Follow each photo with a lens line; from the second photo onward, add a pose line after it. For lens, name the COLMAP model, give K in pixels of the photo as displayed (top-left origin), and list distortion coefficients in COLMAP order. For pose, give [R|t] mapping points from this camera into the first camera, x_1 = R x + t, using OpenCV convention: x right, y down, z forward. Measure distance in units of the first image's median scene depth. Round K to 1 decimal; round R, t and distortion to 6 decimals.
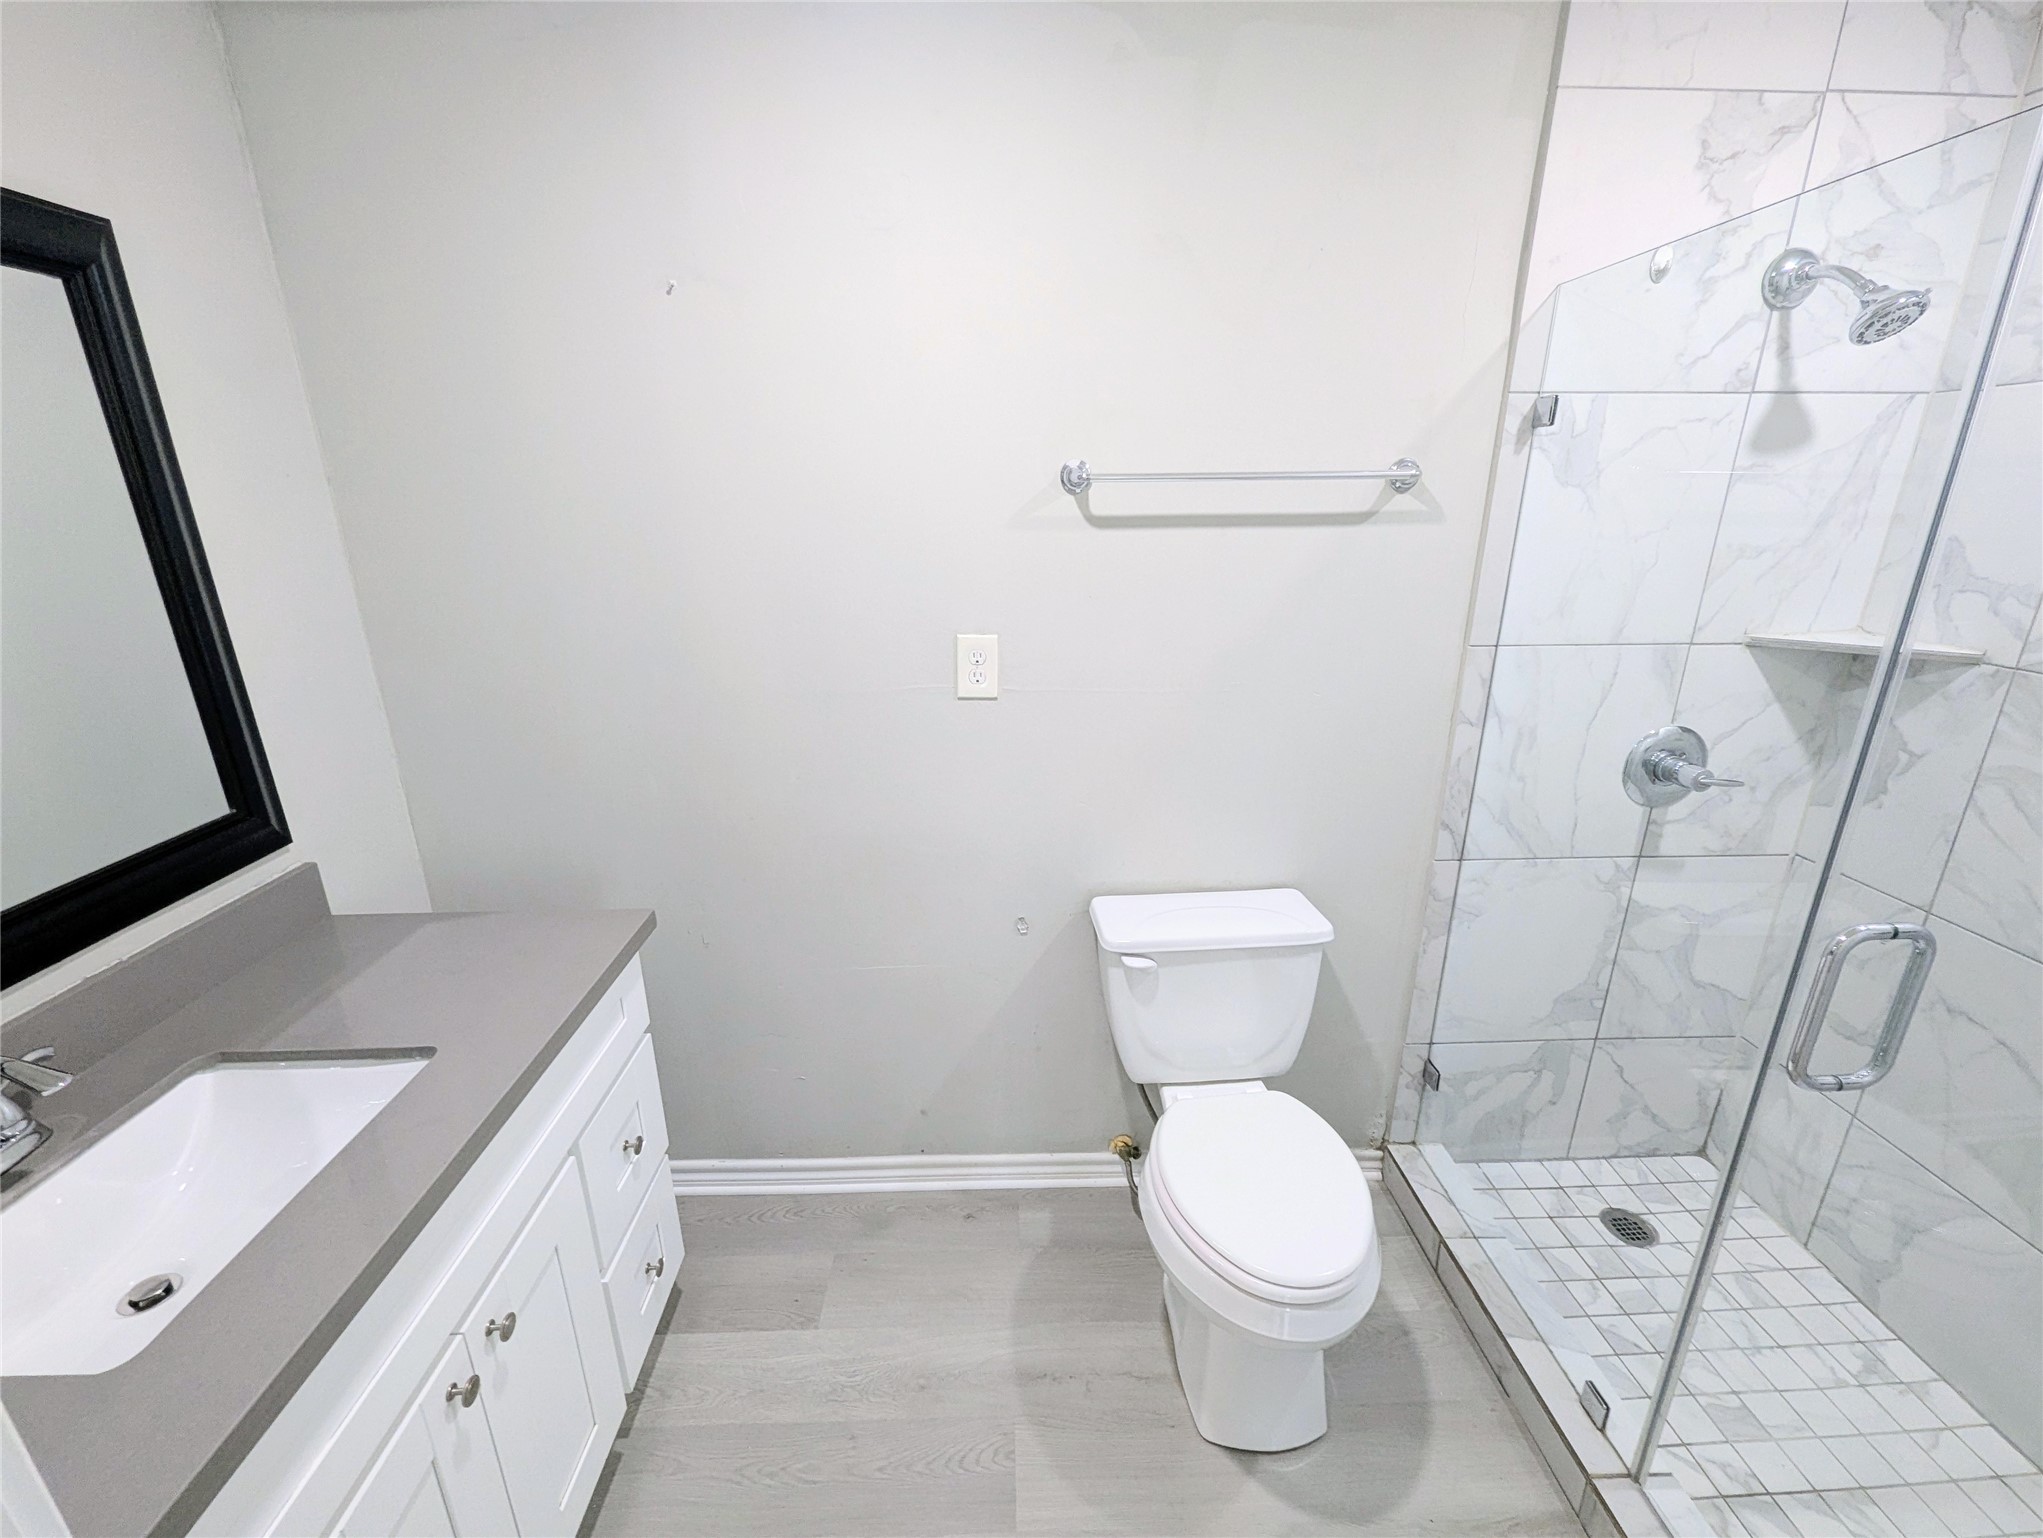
lens RADIAL K [[850.6, 0, 1023.6], [0, 850.6, 778.2], [0, 0, 1]] dist [0.001751, -0.000101]
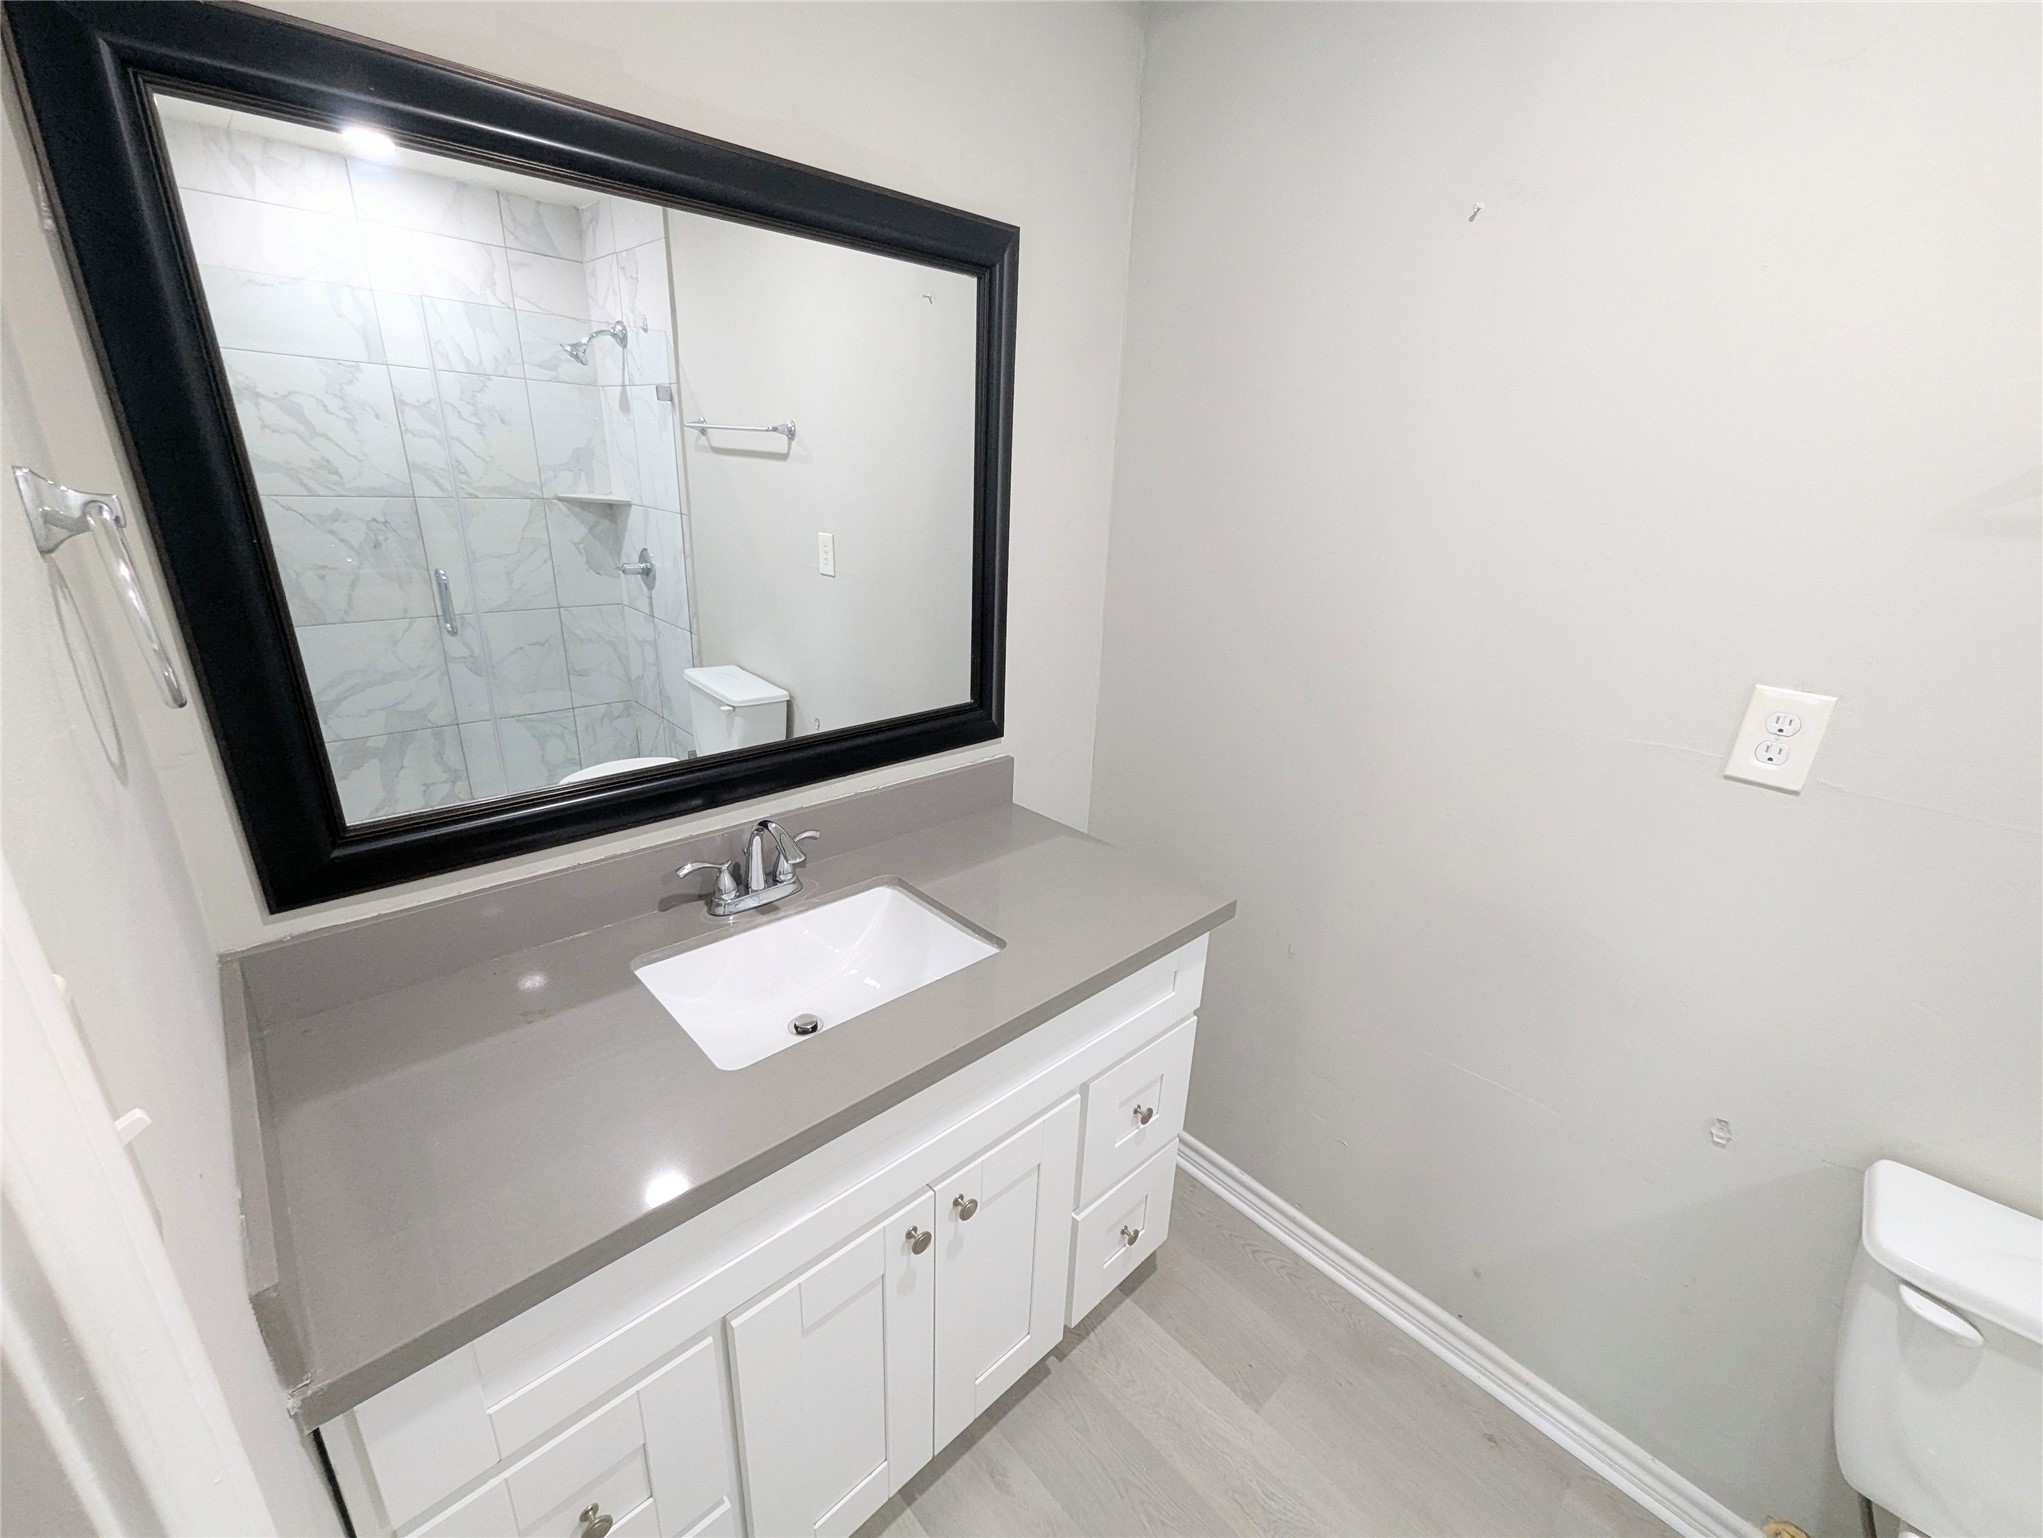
lens RADIAL K [[847.3, 0, 1027.0], [0, 847.3, 779.2], [0, 0, 1]] dist [0.000386, -0.000753]
pose [[0.657540, 0.282456, -0.698470, 0.035542], [-0.275117, 0.953063, 0.126415, -0.030269], [0.701393, 0.109038, 0.704386, 0.173741]]
